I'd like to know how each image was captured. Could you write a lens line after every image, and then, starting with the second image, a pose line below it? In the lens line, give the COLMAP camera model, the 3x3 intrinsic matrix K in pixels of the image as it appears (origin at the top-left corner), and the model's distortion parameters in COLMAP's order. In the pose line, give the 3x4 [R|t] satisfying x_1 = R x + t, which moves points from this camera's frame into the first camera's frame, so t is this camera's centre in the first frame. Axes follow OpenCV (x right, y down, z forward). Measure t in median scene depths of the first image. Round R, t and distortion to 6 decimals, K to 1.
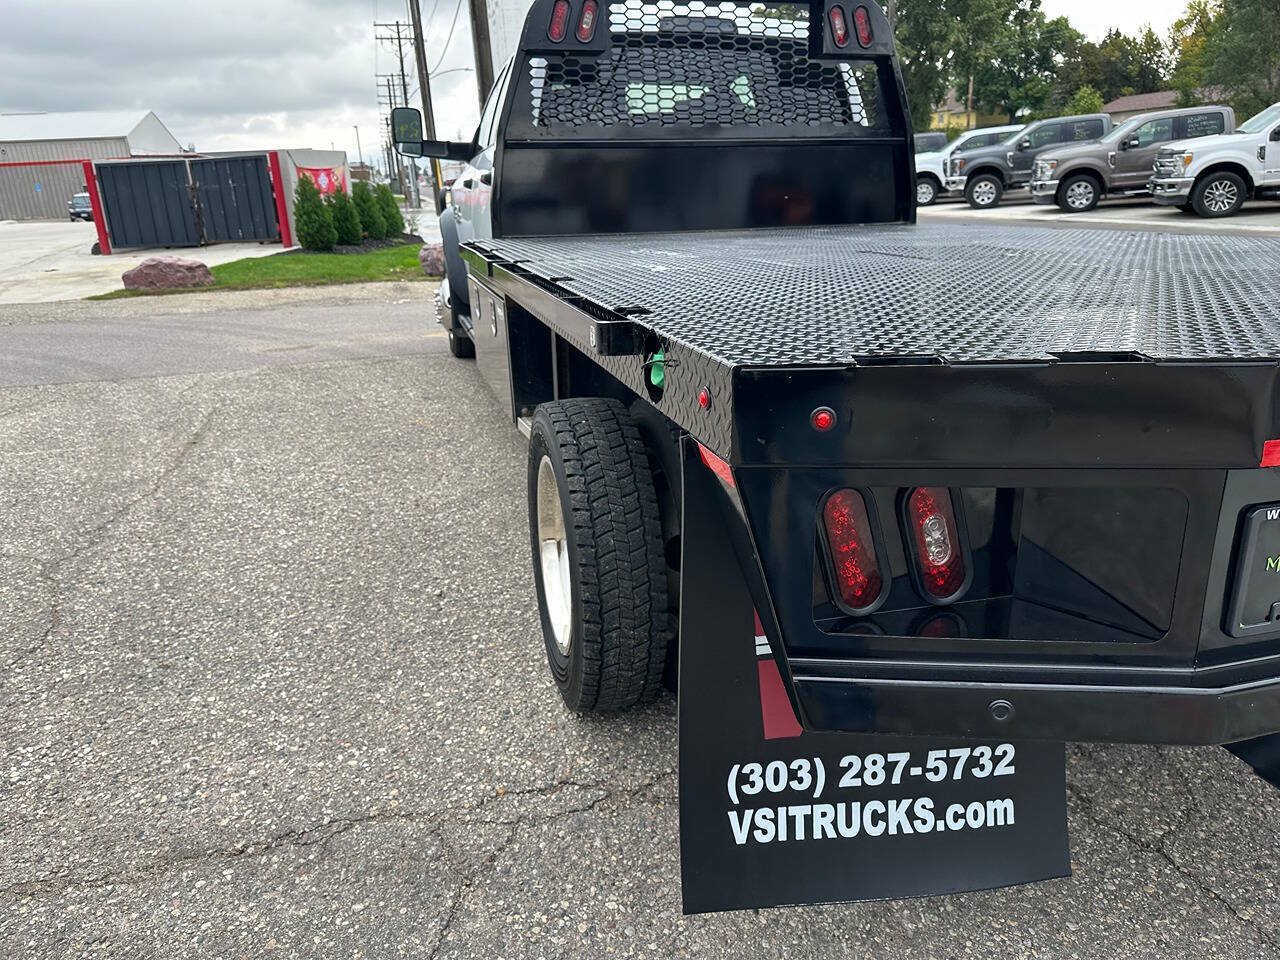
lens RADIAL K [[877.6, 0, 670.8], [0, 877.6, 486.1], [0, 0, 1]] dist [0.047485, -0.047225]
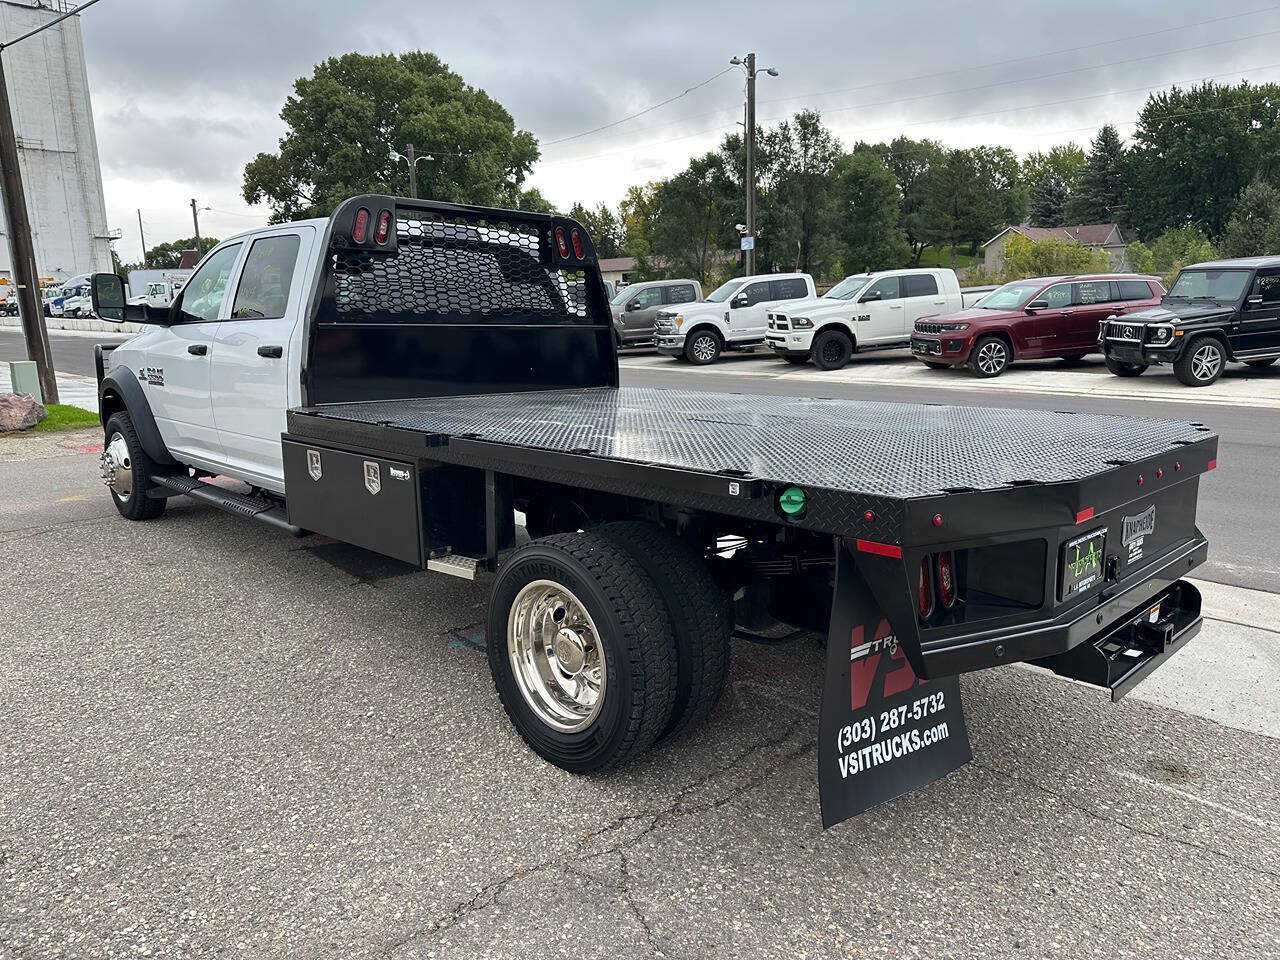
lens RADIAL K [[877.6, 0, 652.6], [0, 877.6, 514.4], [0, 0, 1]] dist [0.047485, -0.047225]
pose [[0.866159, -0.082972, 0.492833, -1.017147], [0.139259, 0.987135, -0.078558, -0.011186], [-0.479974, 0.136675, 0.866571, -0.353455]]
